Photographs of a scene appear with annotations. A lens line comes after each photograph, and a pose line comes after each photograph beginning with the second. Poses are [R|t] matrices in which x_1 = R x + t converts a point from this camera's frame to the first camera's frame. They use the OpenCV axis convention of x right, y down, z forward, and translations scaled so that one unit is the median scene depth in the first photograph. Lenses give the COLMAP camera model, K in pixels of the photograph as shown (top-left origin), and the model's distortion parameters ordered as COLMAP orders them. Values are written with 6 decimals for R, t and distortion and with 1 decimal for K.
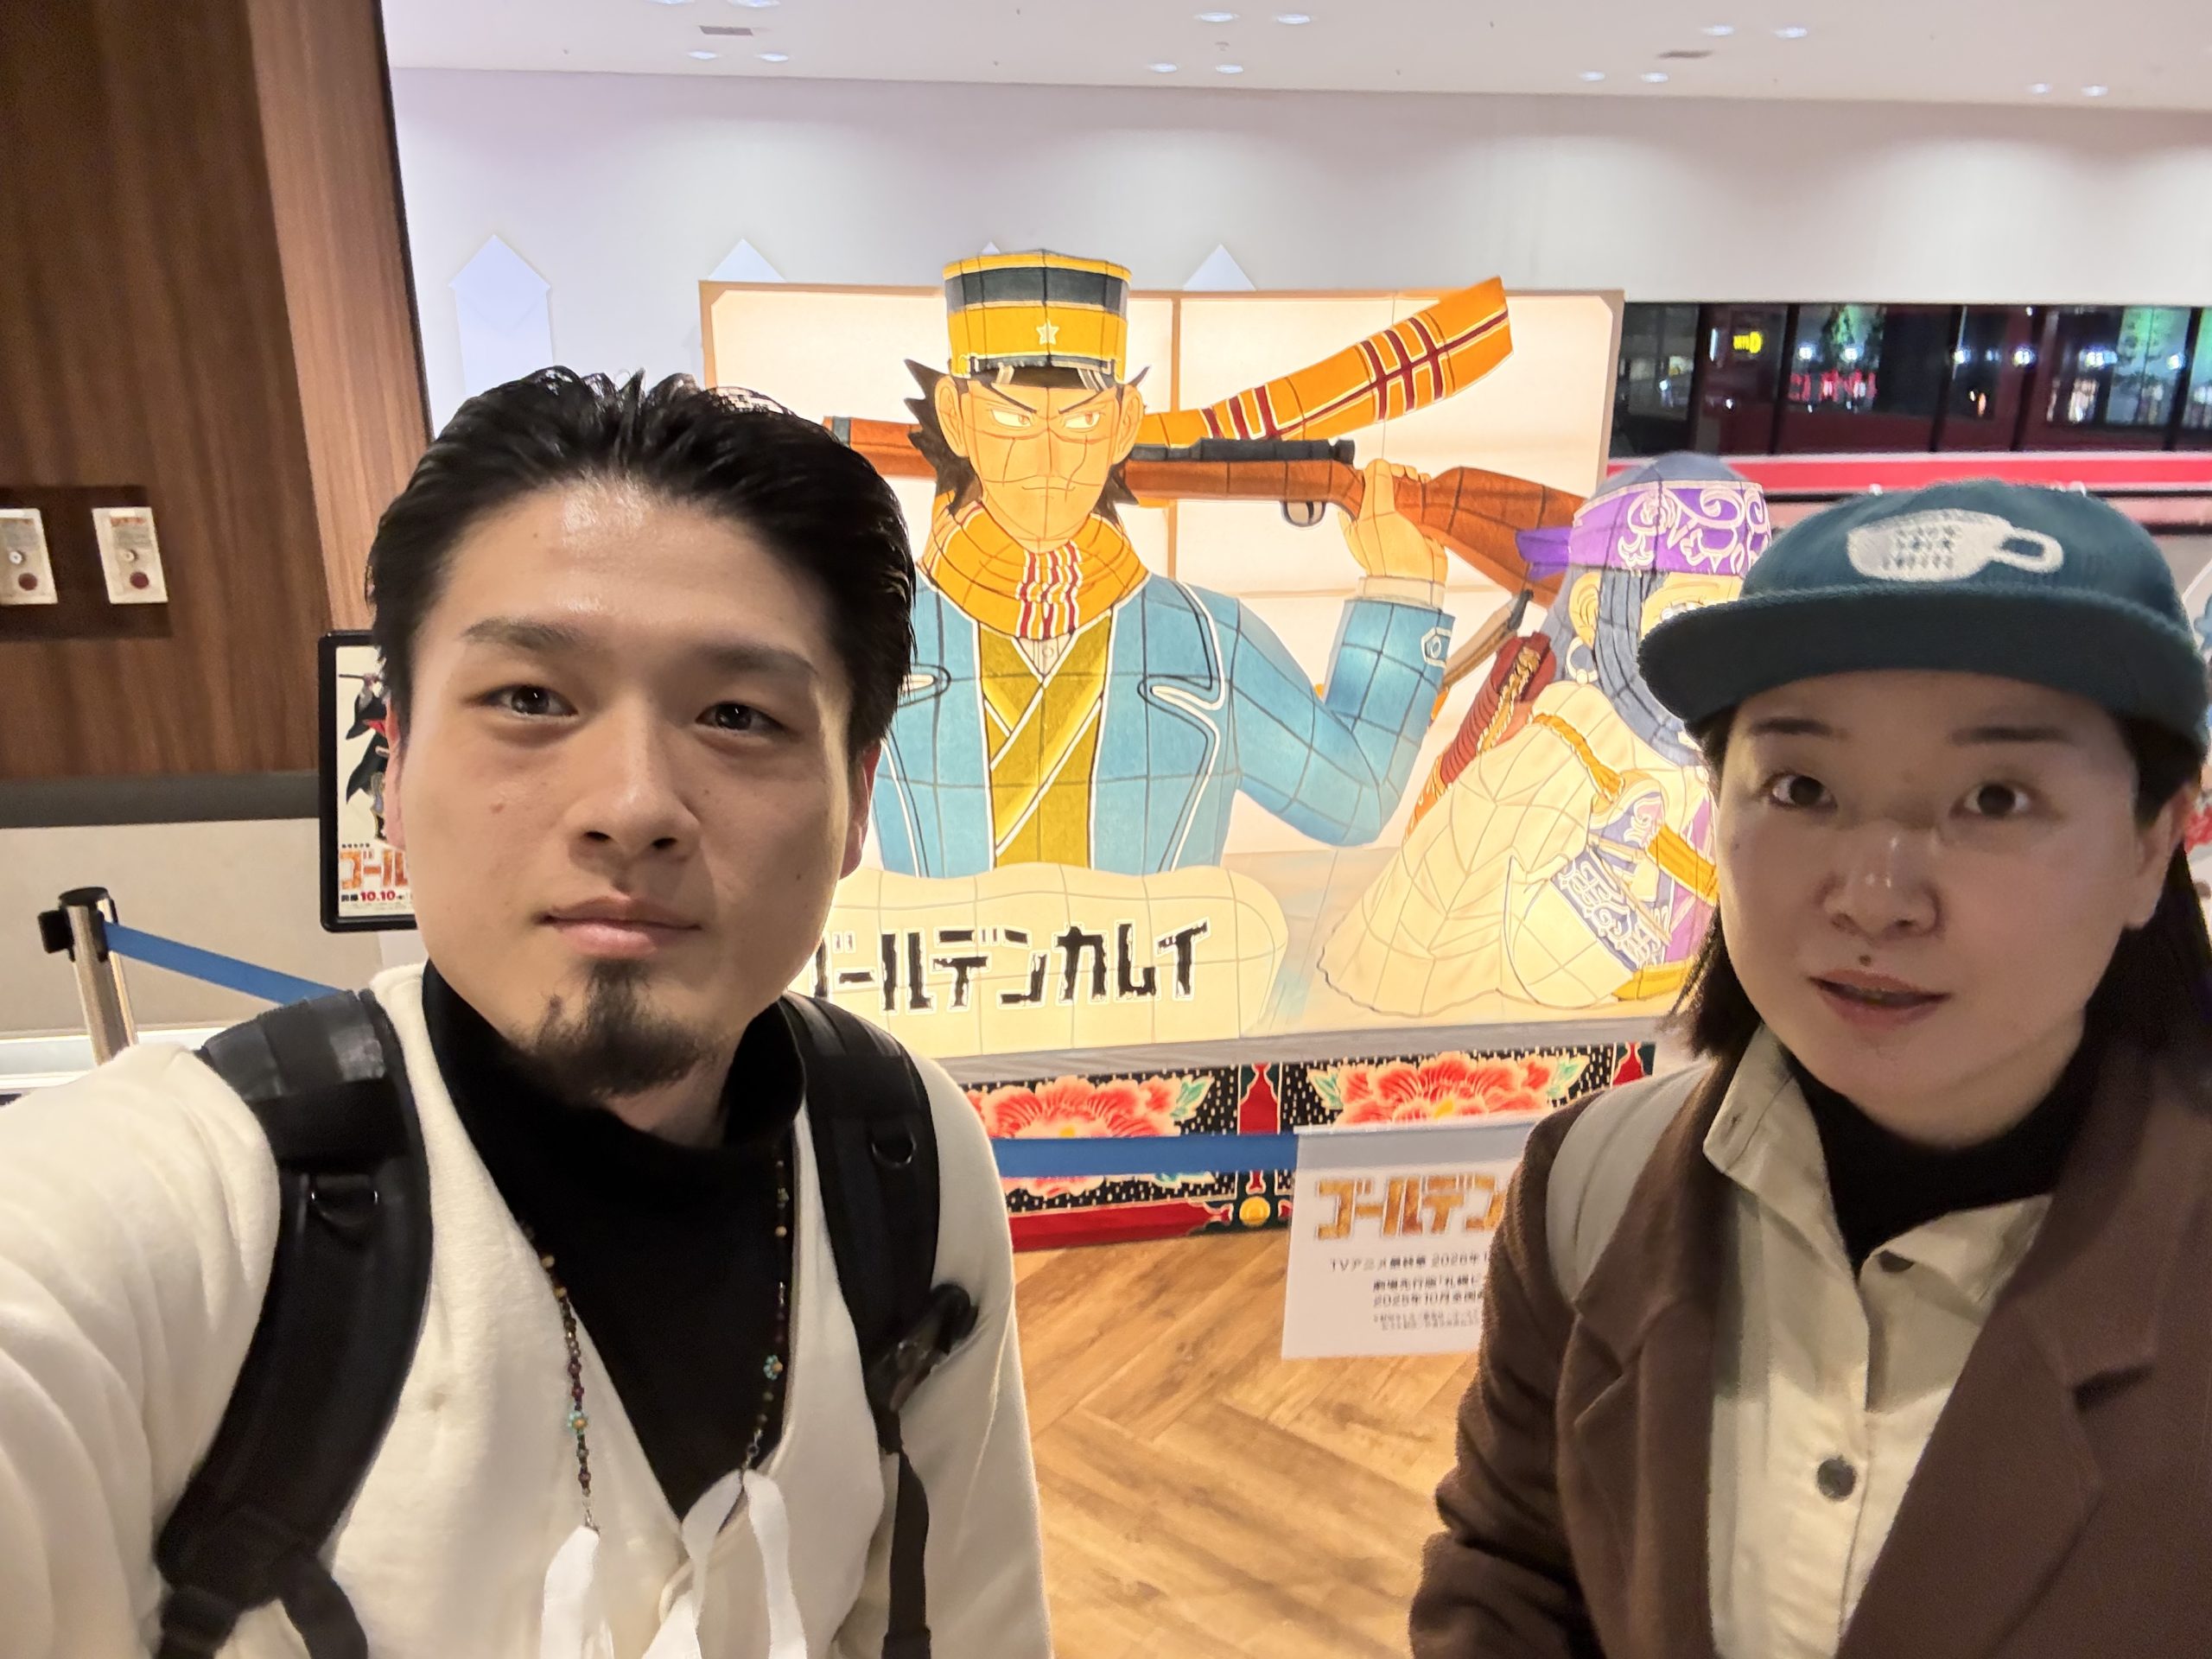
lens RADIAL K [[1654.9, 0, 1109.3], [0, 1654.9, 860.8], [0, 0, 1]] dist [0.081595, -0.000573]
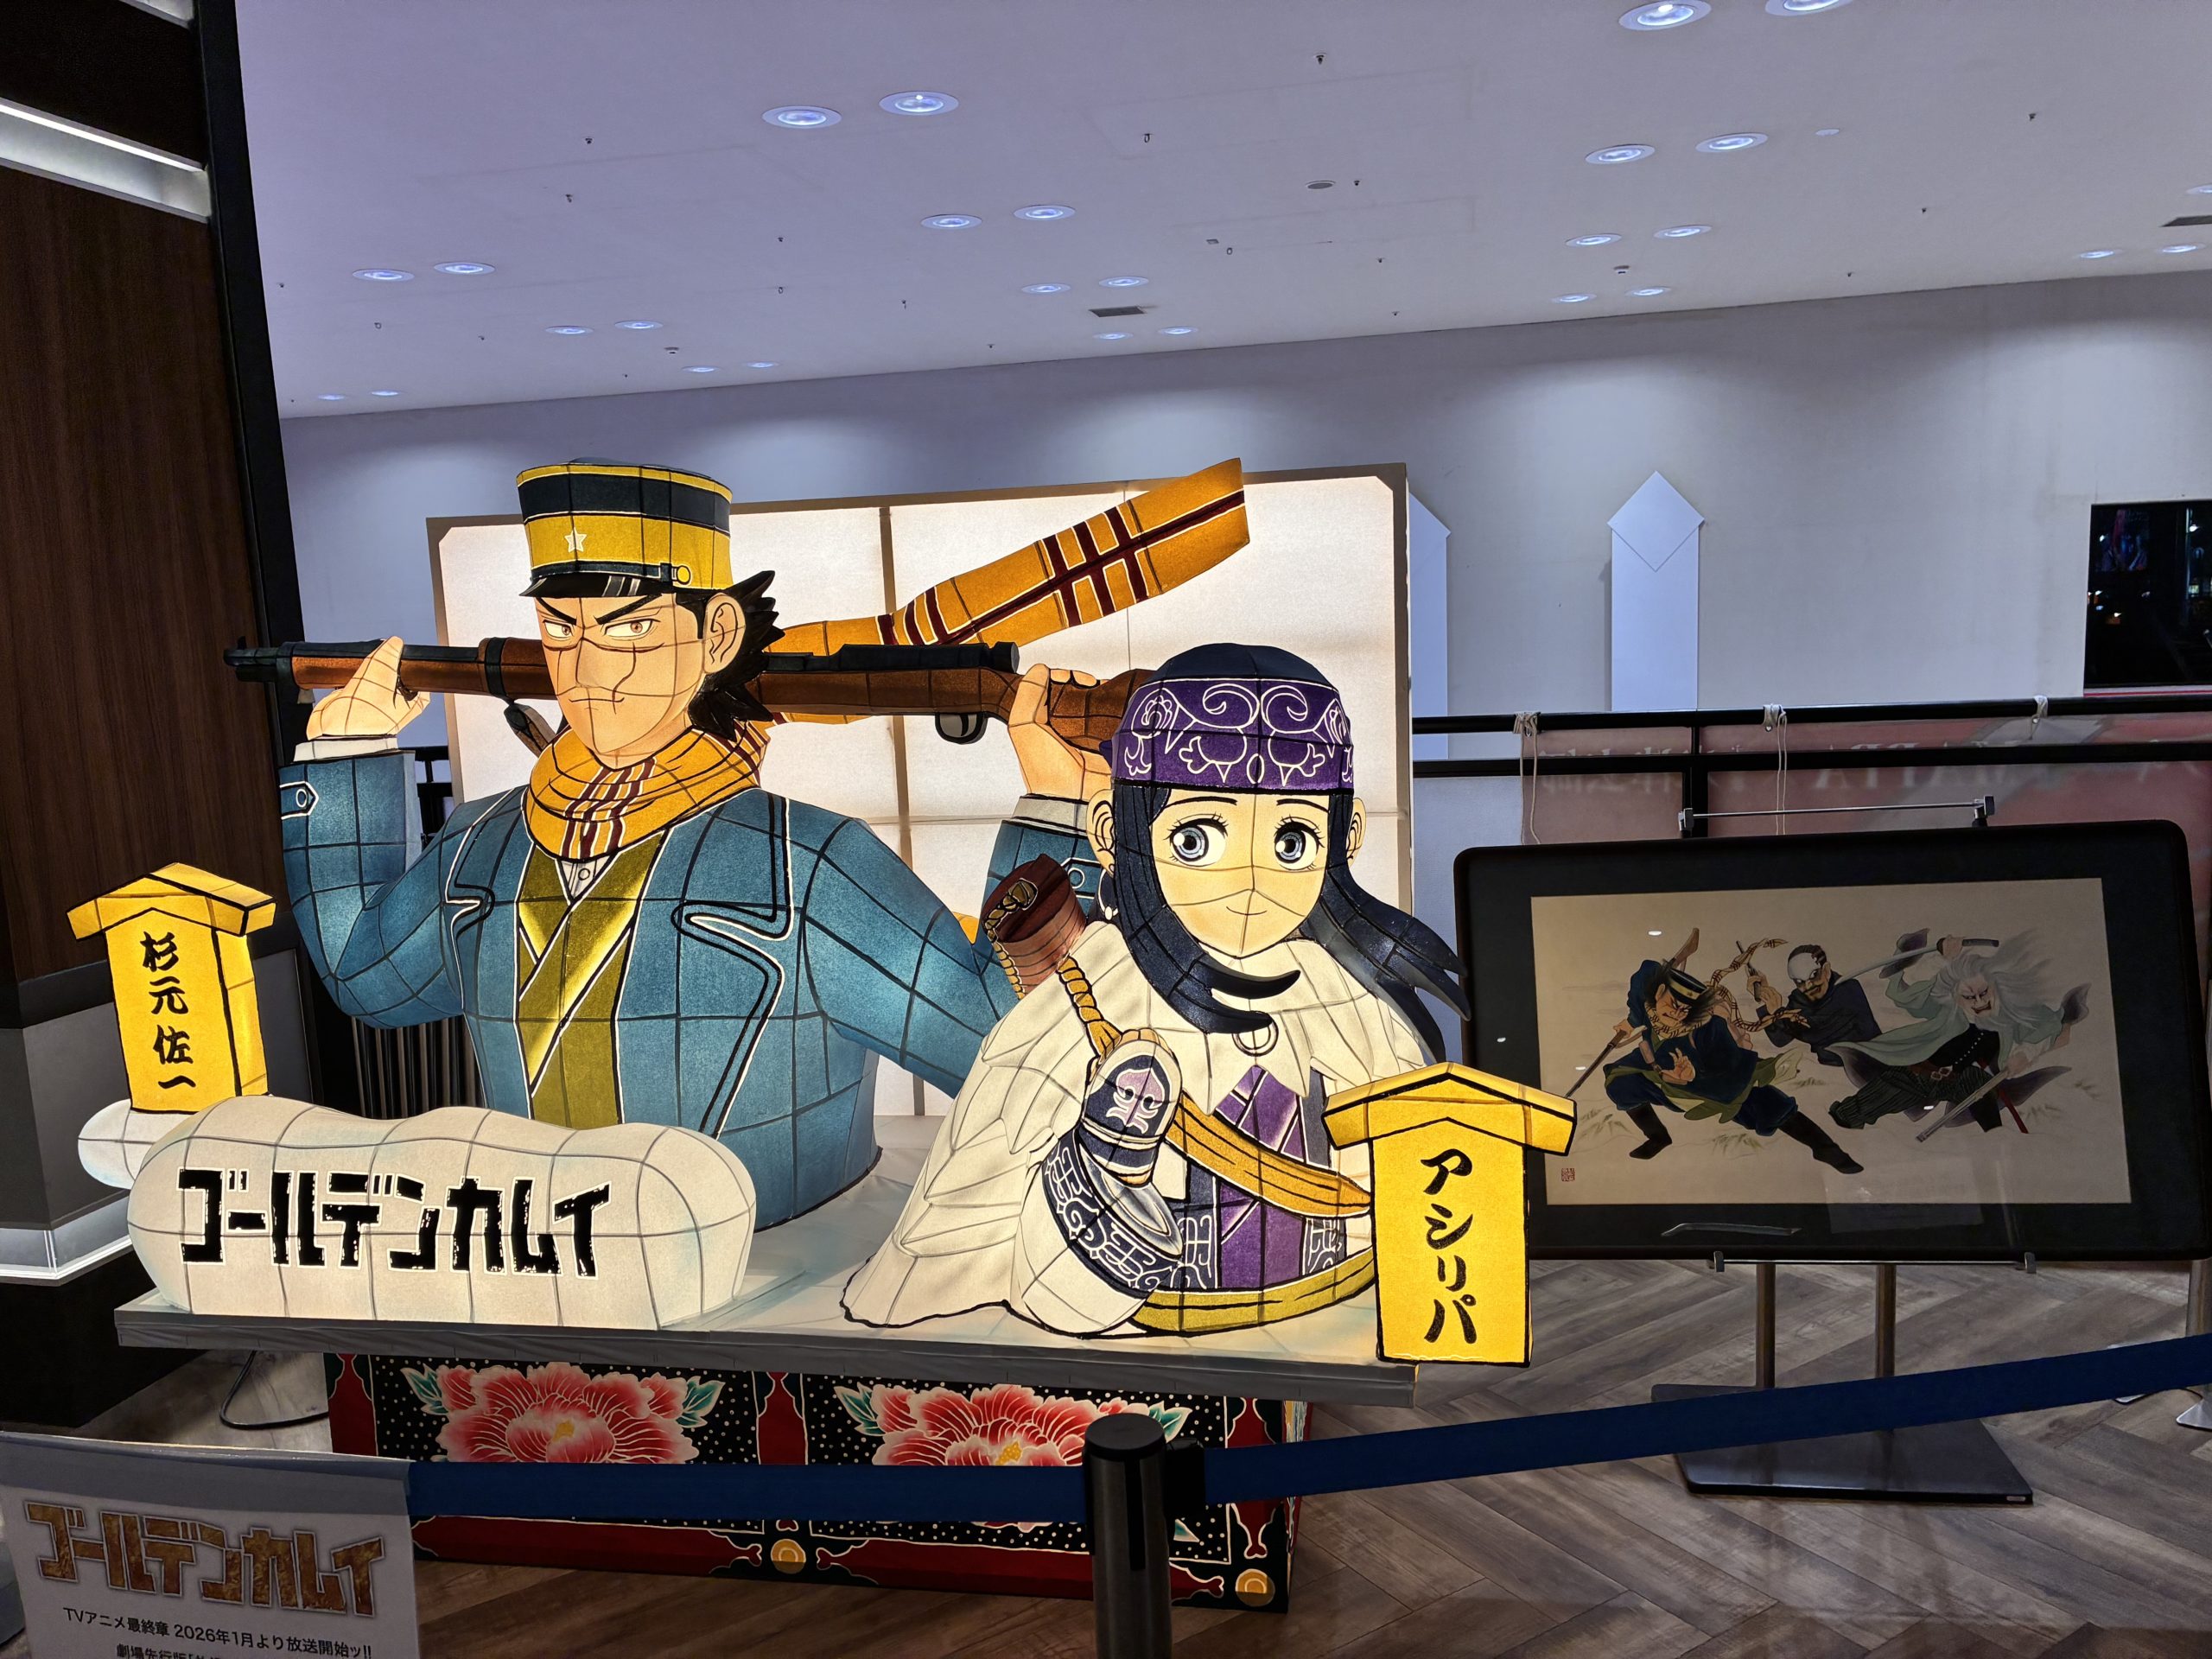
lens RADIAL K [[1720.9, 0, 1106.0], [0, 1720.9, 829.5], [0, 0, 1]] dist [0.049902, -0.090172]
pose [[0.937824, 0.001868, -0.347106, 0.557865], [-0.060264, 0.985675, -0.157520, -0.018222], [0.341840, 0.168644, 0.924502, 0.215197]]
